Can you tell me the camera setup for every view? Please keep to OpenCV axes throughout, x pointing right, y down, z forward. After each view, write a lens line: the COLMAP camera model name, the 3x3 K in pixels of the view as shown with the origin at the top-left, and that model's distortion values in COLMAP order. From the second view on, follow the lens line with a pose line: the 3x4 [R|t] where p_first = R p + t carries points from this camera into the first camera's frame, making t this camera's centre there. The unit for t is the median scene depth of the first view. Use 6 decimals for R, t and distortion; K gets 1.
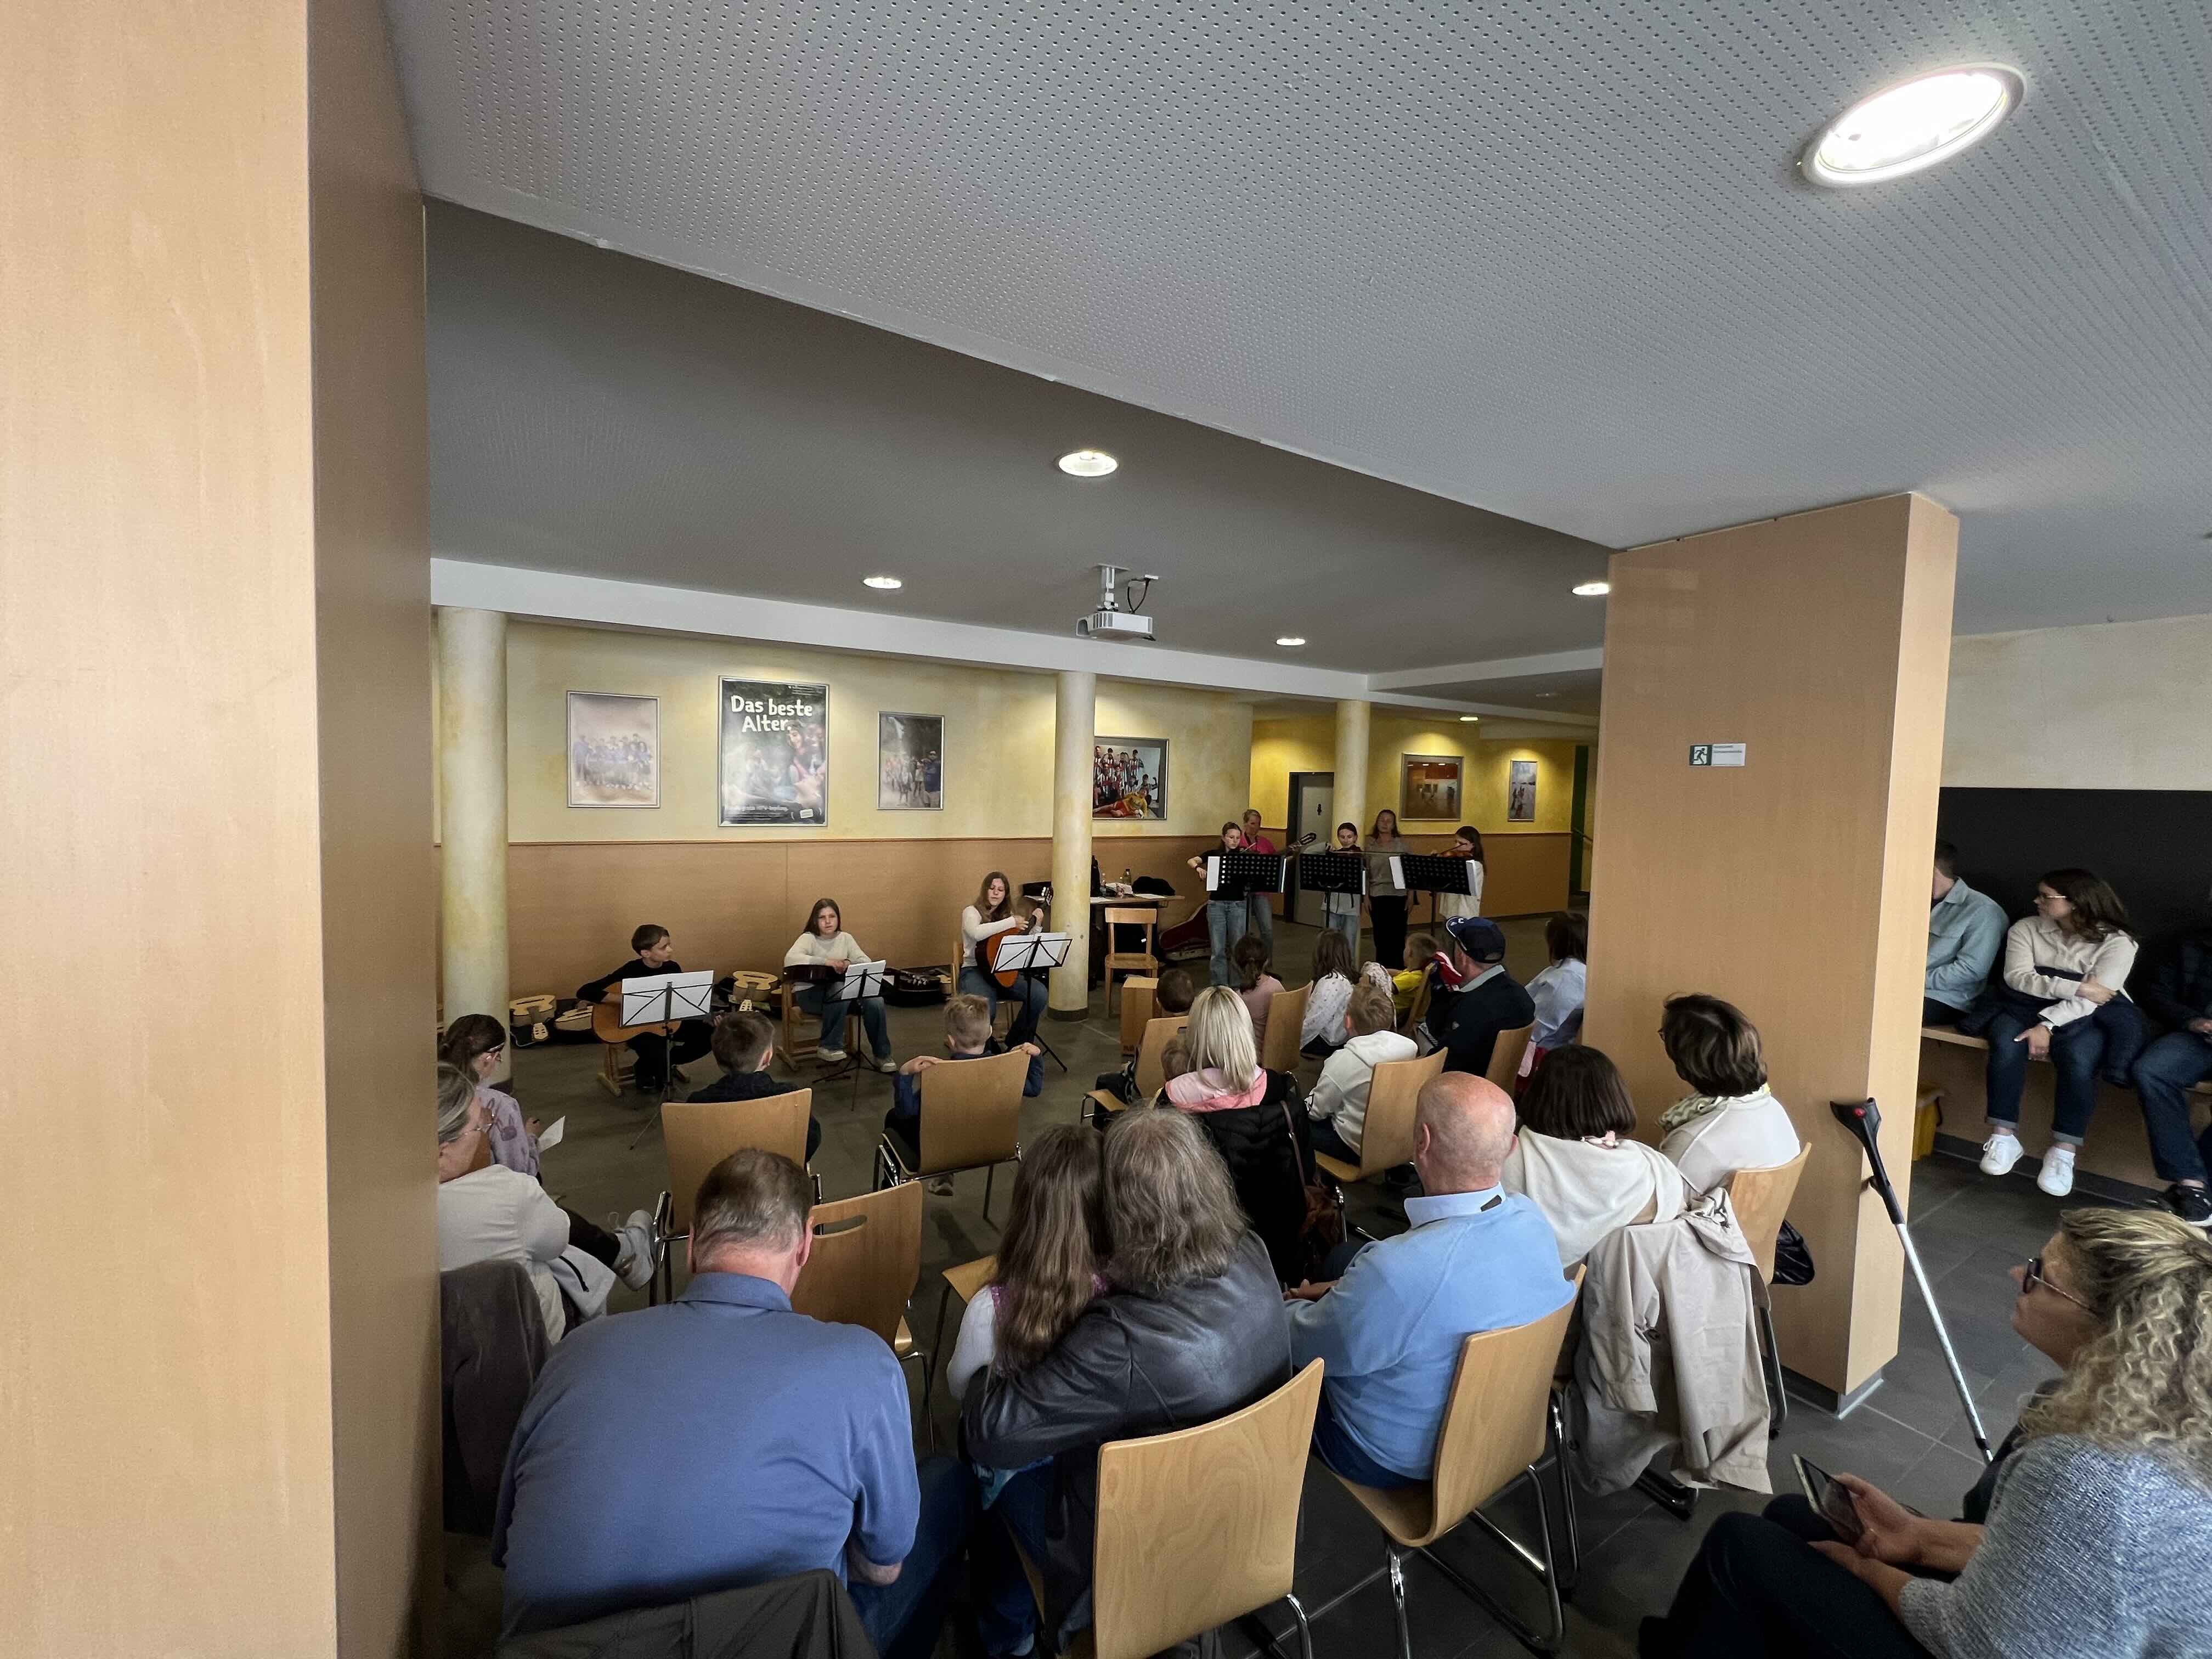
lens RADIAL K [[893.4, 0, 1106.0], [0, 893.4, 829.5], [0, 0, 1]] dist [-0.001964, -0.000425]
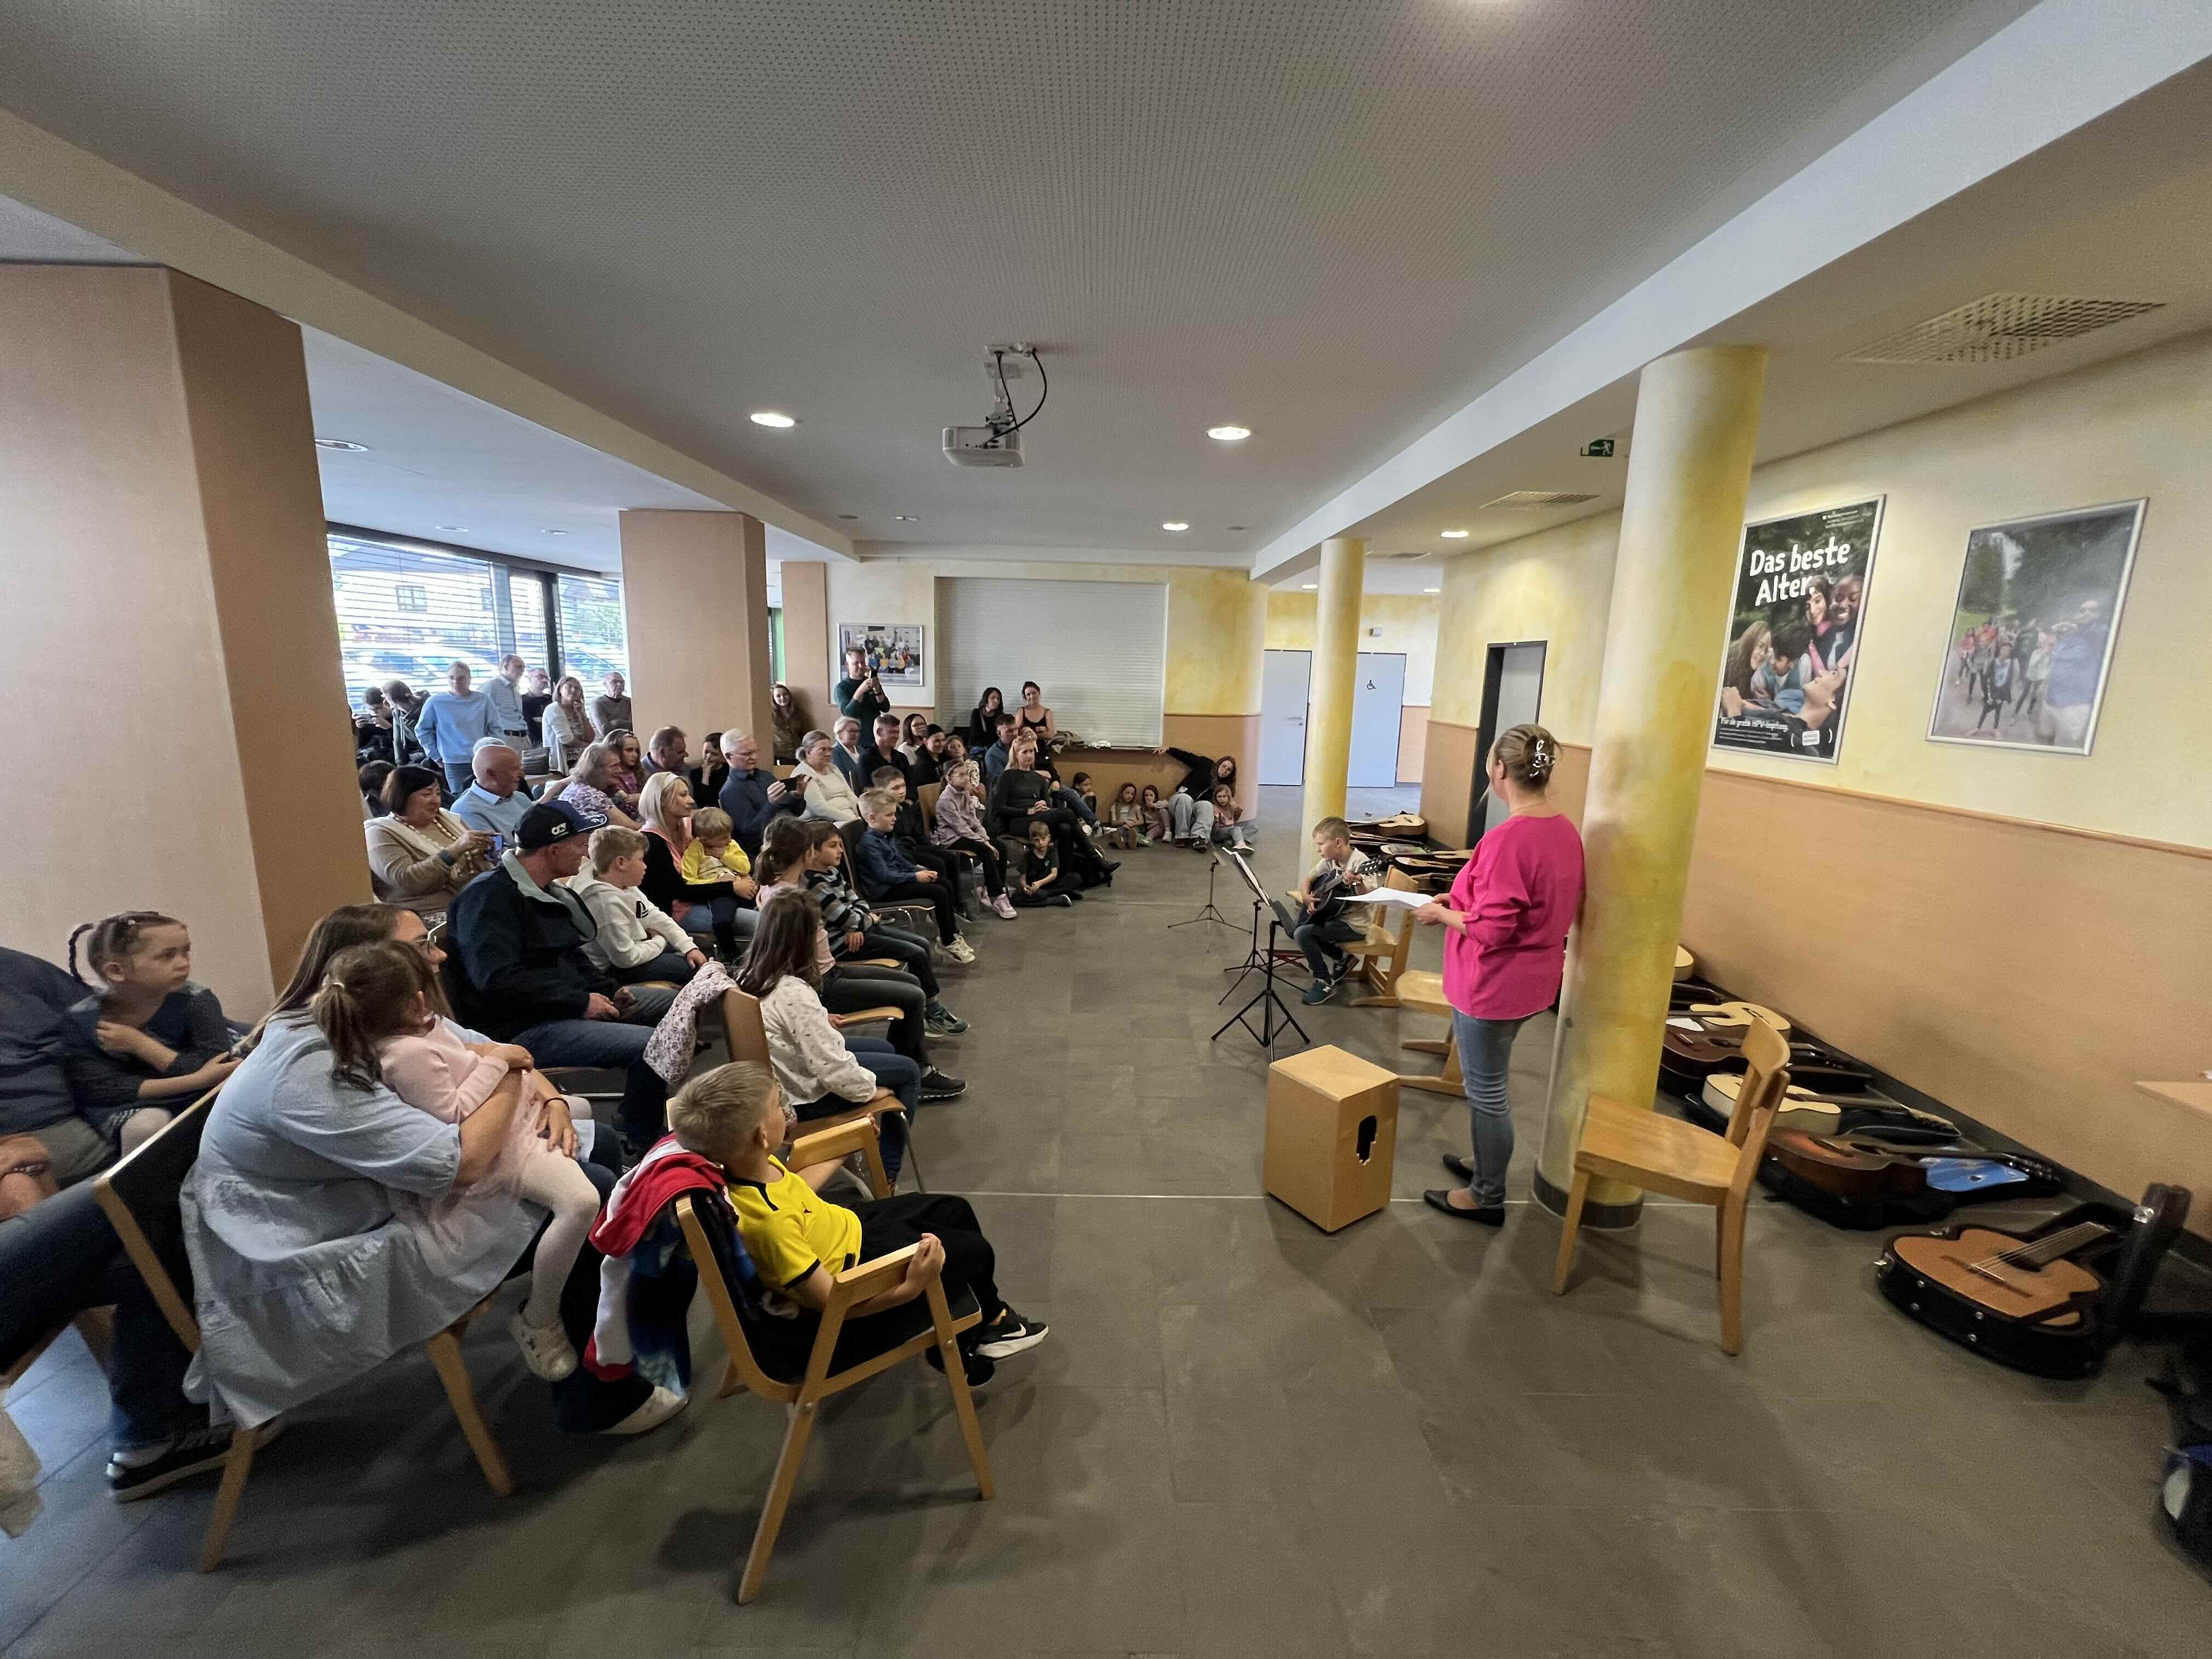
lens RADIAL K [[893.4, 0, 1106.0], [0, 893.4, 829.5], [0, 0, 1]] dist [-0.001964, -0.000425]
pose [[-0.508704, 0.112520, -0.853557, 0.397080], [-0.088286, 0.979378, 0.181723, -0.025365], [0.856403, 0.167801, -0.488280, 0.916900]]
